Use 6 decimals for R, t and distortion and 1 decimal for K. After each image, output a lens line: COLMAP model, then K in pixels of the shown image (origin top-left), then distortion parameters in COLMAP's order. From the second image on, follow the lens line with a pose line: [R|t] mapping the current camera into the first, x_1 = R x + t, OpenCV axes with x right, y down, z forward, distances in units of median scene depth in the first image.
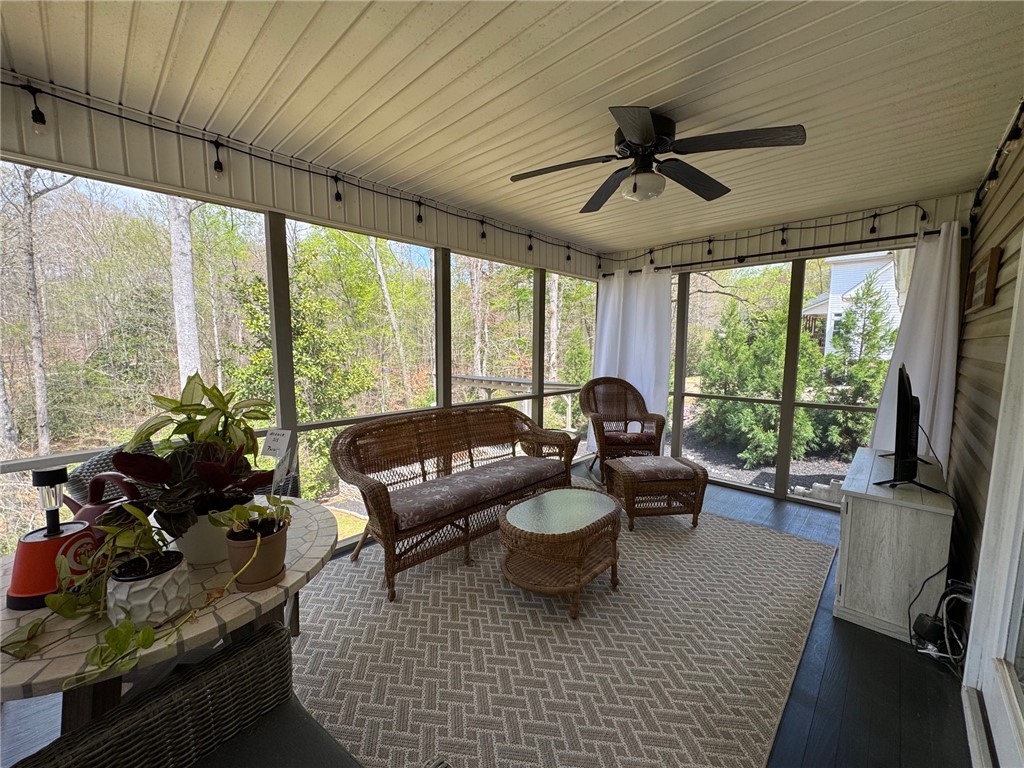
lens RADIAL K [[403.0, 0, 513.4], [0, 403.0, 386.3], [0, 0, 1]] dist [0.000032, 0.000017]
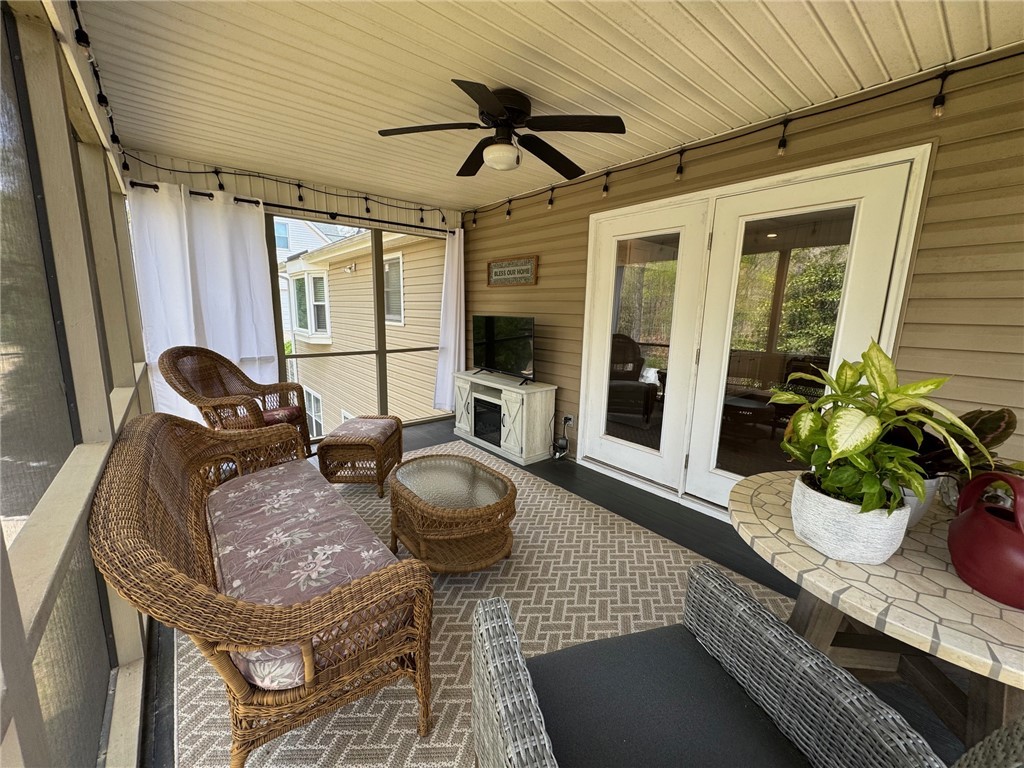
lens RADIAL K [[409.1, 0, 513.8], [0, 409.1, 381.9], [0, 0, 1]] dist [0.000556, 0.000000]
pose [[0.116653, -0.174642, 0.977698, -0.486036], [0.087434, 0.982402, 0.165050, -0.037715], [-0.989317, 0.066231, 0.129870, 0.471257]]
